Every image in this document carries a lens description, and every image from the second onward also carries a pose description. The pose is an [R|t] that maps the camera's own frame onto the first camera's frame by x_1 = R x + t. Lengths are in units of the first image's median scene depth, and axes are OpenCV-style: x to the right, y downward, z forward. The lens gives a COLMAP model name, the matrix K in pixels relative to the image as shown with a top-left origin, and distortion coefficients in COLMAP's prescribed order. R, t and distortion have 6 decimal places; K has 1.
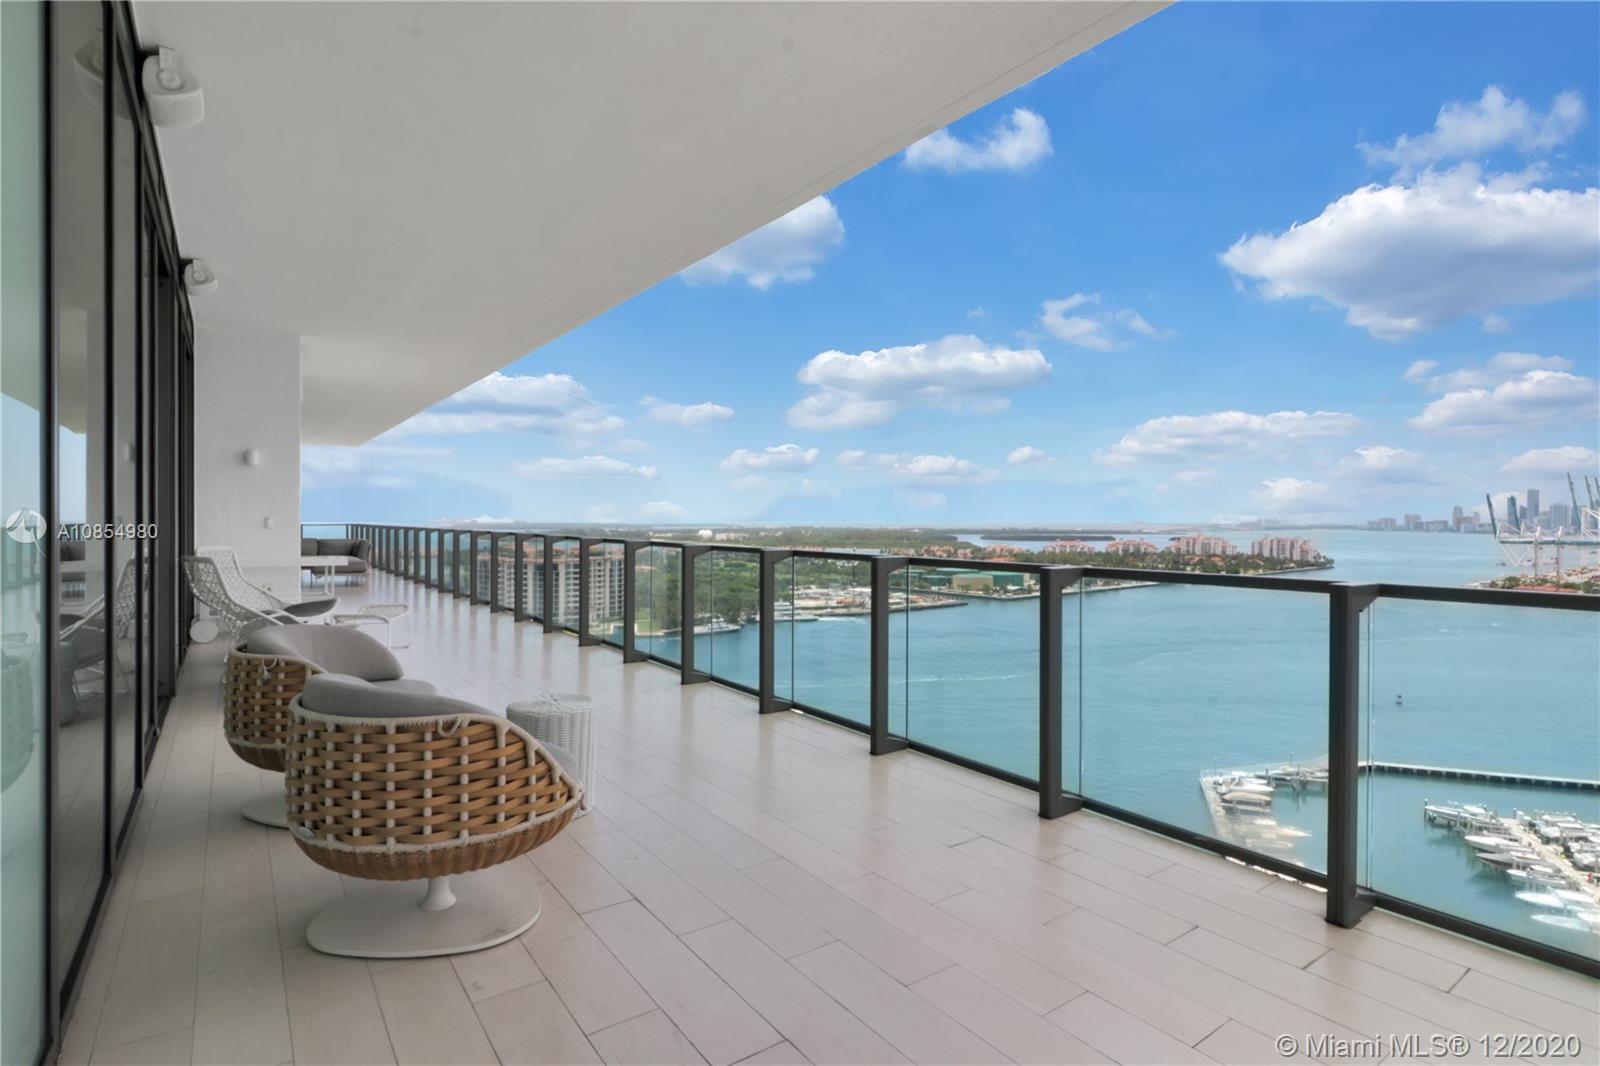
lens RADIAL K [[804.7, 0, 806.4], [0, 804.7, 535.0], [0, 0, 1]] dist [-0.012557, -0.001226]
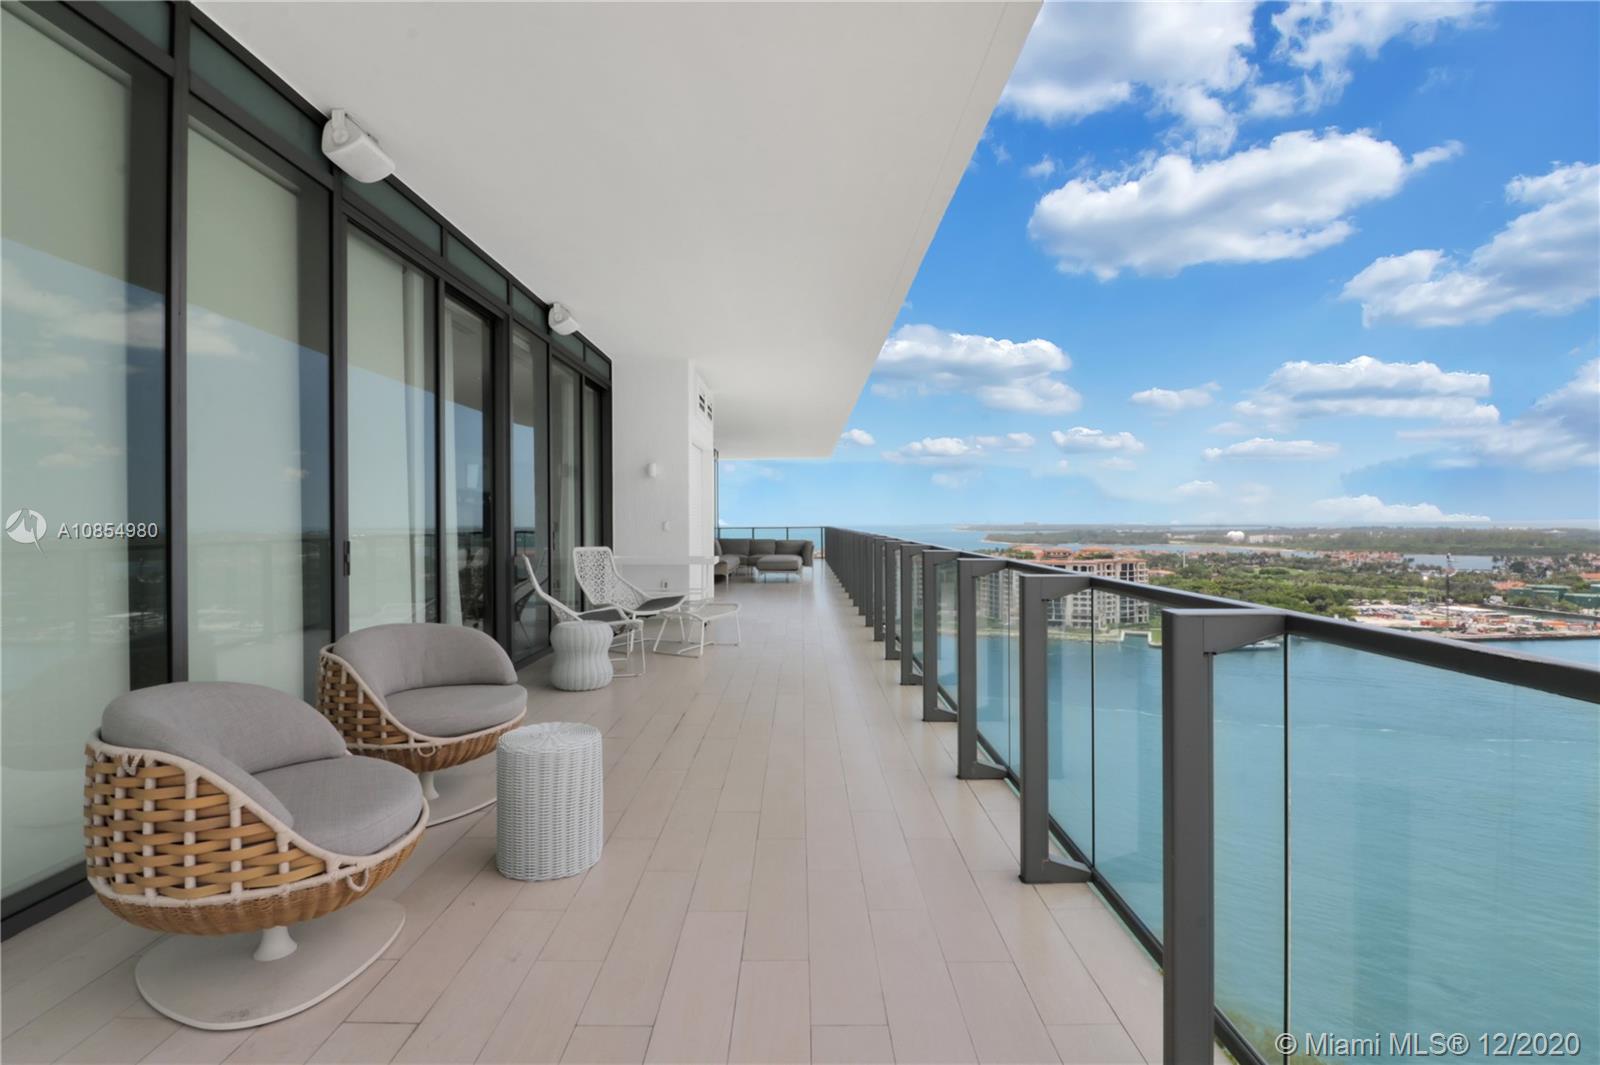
lens RADIAL K [[813.8, 0, 805.5], [0, 813.8, 523.5], [0, 0, 1]] dist [0.003659, -0.012118]
pose [[0.818552, -0.006654, -0.574393, 0.532277], [-0.002471, 0.999883, -0.015104, -0.006788], [0.574427, 0.013783, 0.818440, 0.577446]]
